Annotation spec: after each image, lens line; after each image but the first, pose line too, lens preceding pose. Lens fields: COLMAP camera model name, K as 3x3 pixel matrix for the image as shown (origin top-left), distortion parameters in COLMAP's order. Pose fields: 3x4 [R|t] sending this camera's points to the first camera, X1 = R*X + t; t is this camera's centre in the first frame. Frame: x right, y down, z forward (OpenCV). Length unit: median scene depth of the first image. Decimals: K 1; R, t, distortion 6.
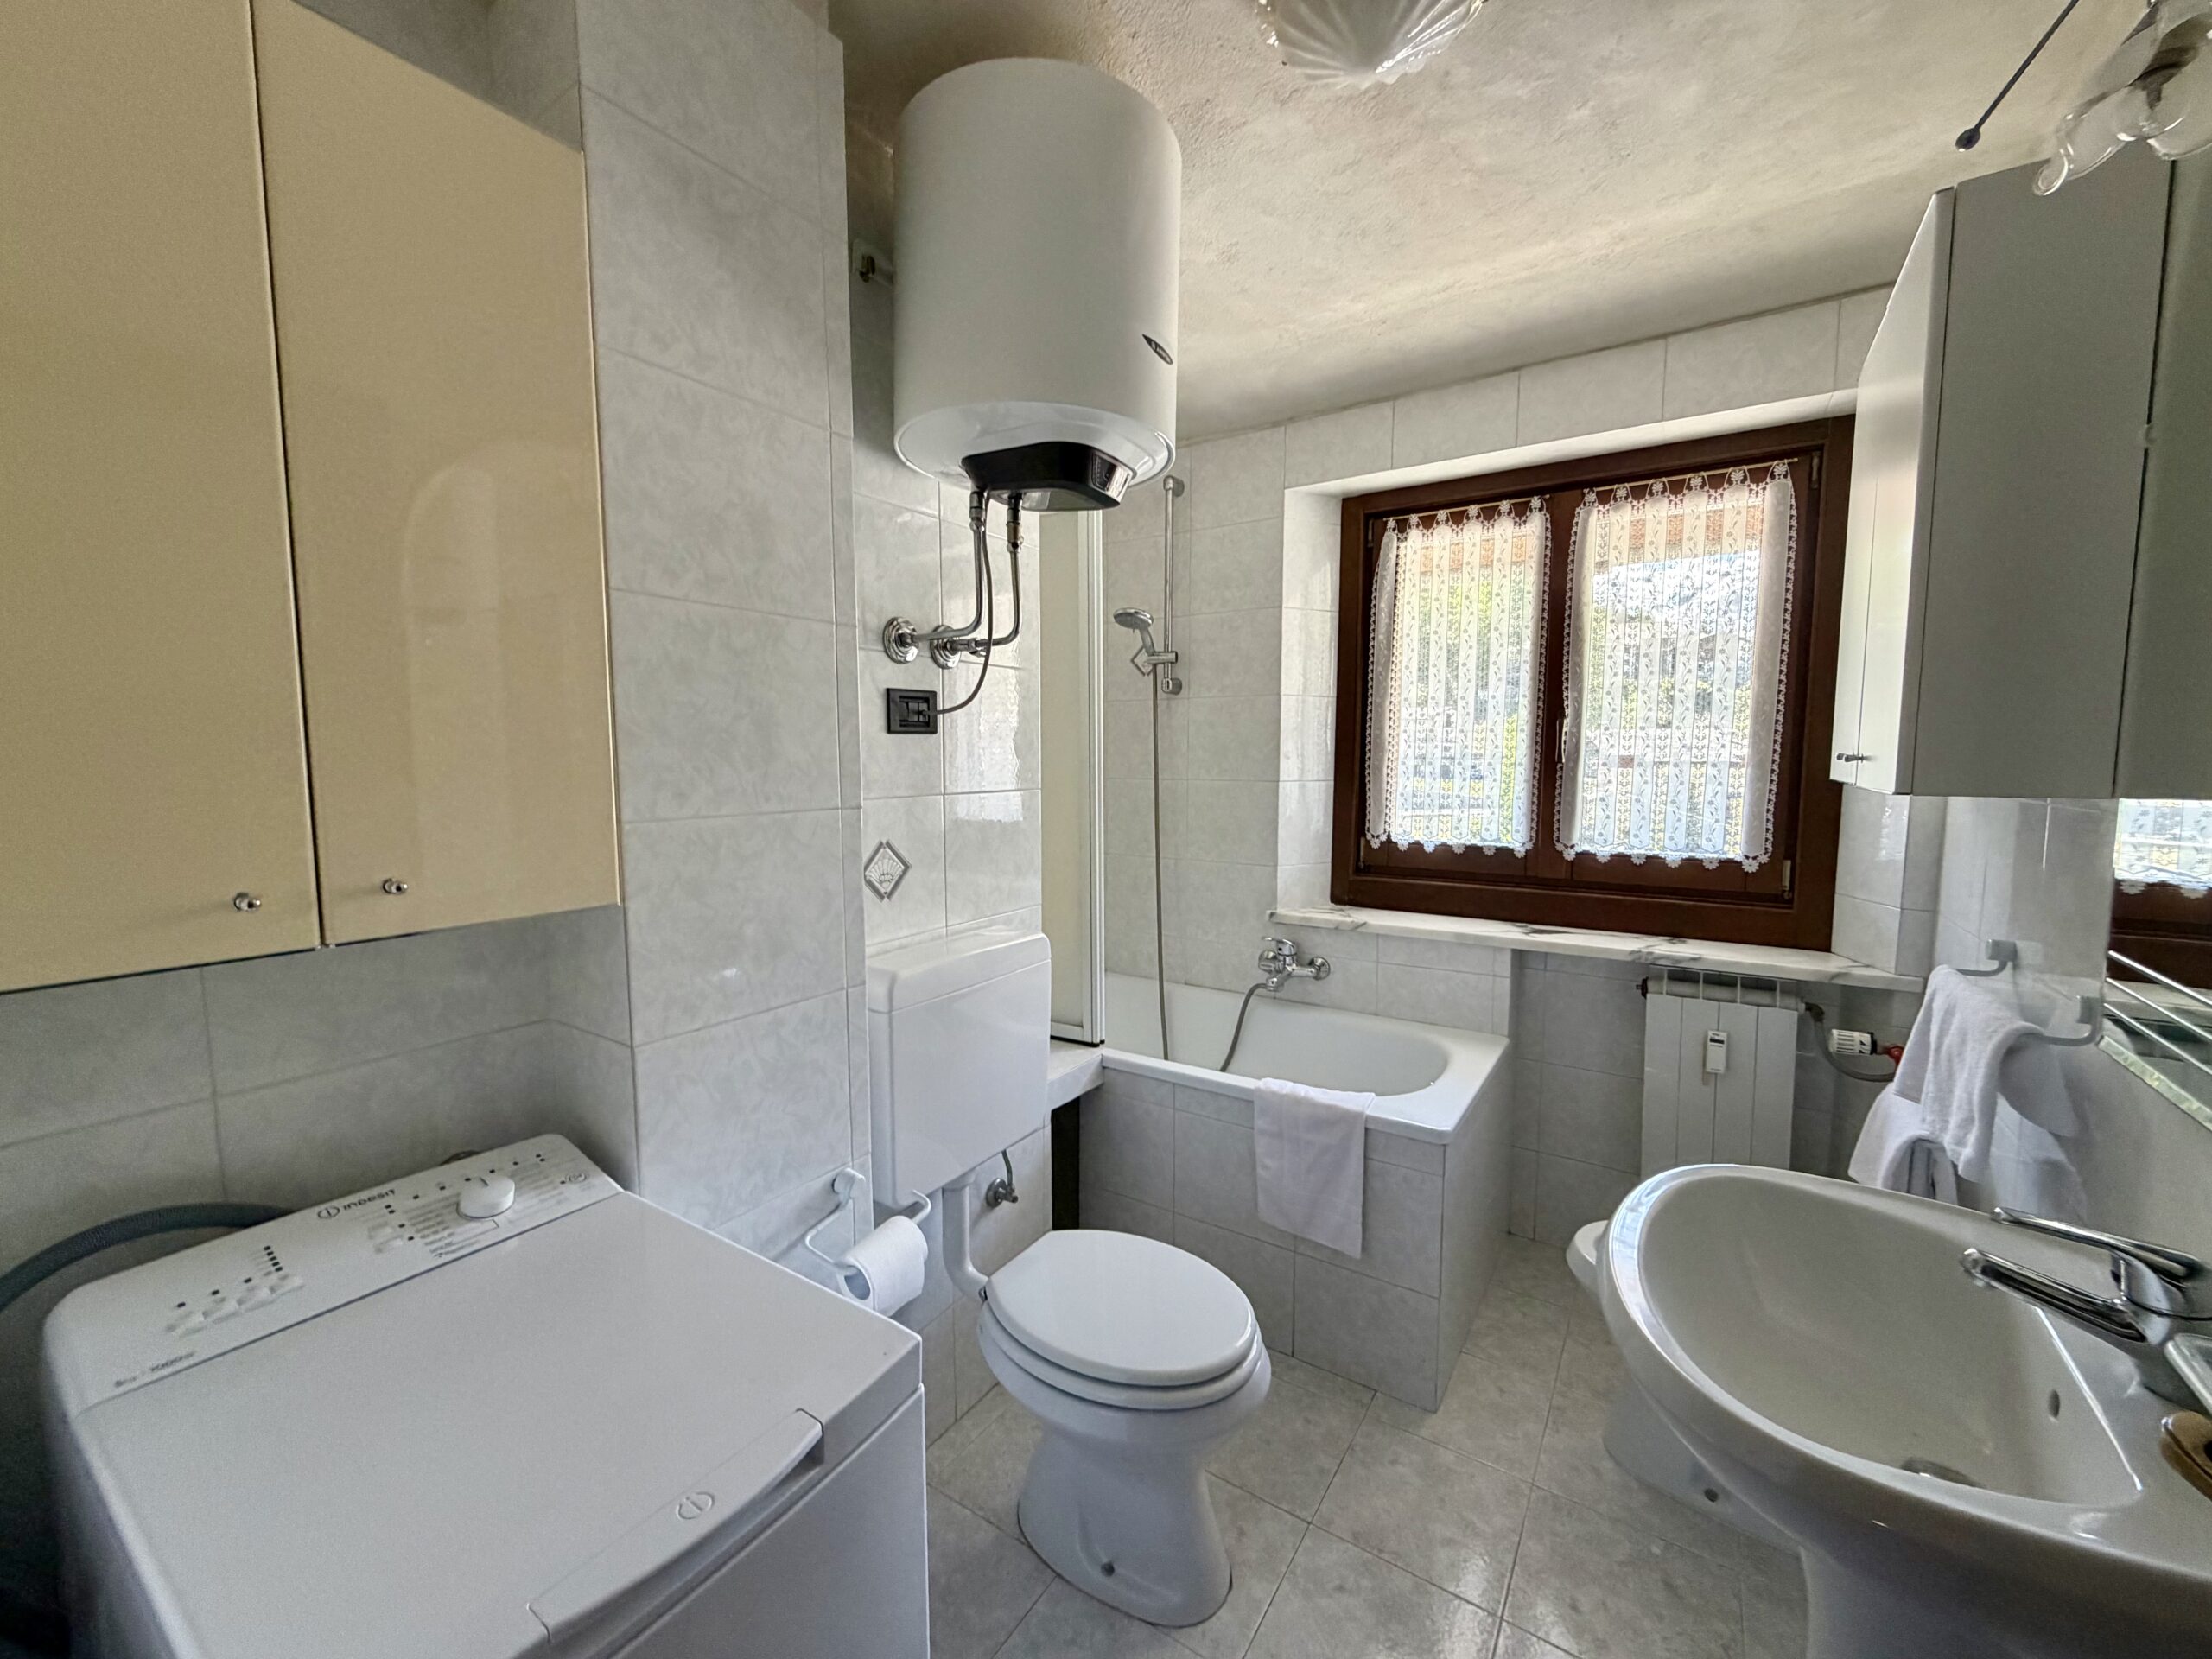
lens RADIAL K [[885.3, 0, 1109.0], [0, 885.3, 835.2], [0, 0, 1]] dist [-0.003297, 0.002353]
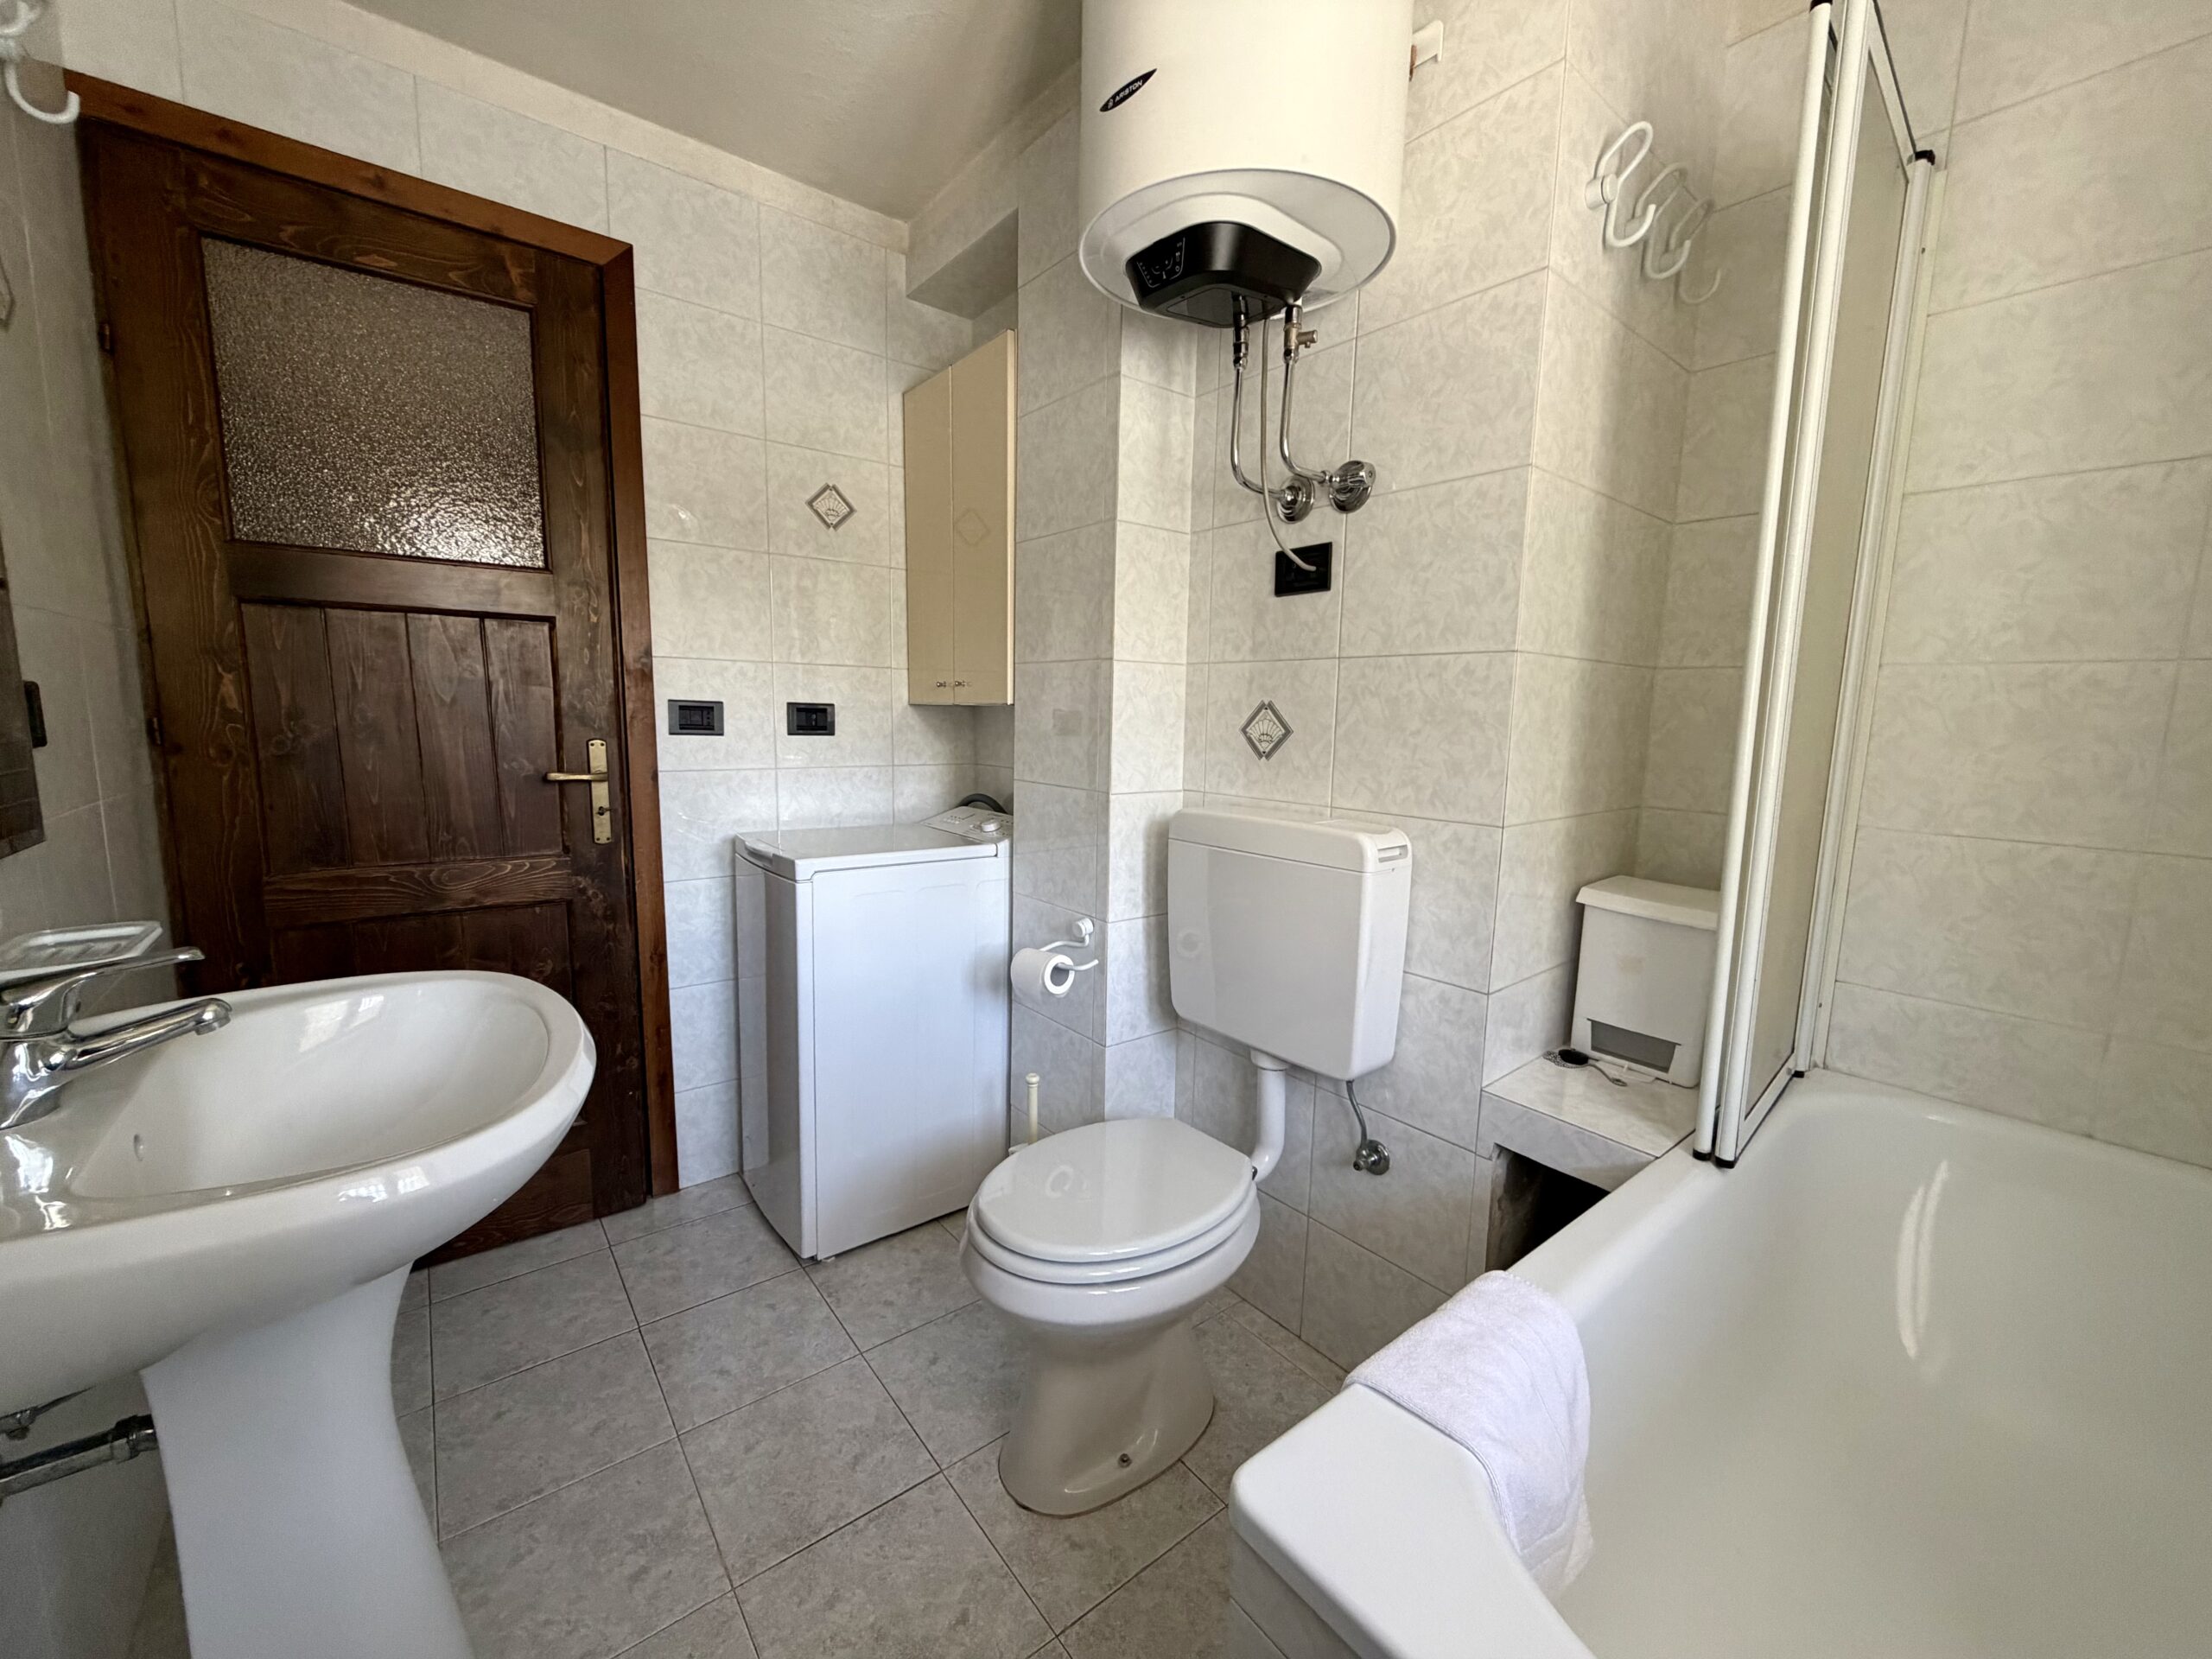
lens RADIAL K [[885.3, 0, 1105.2], [0, 885.3, 826.7], [0, 0, 1]] dist [-0.003297, 0.002353]
pose [[-0.309492, 0.127277, -0.942346, 0.807189], [-0.098583, 0.981367, 0.164924, -0.002964], [0.945778, 0.143942, -0.291178, 1.137623]]
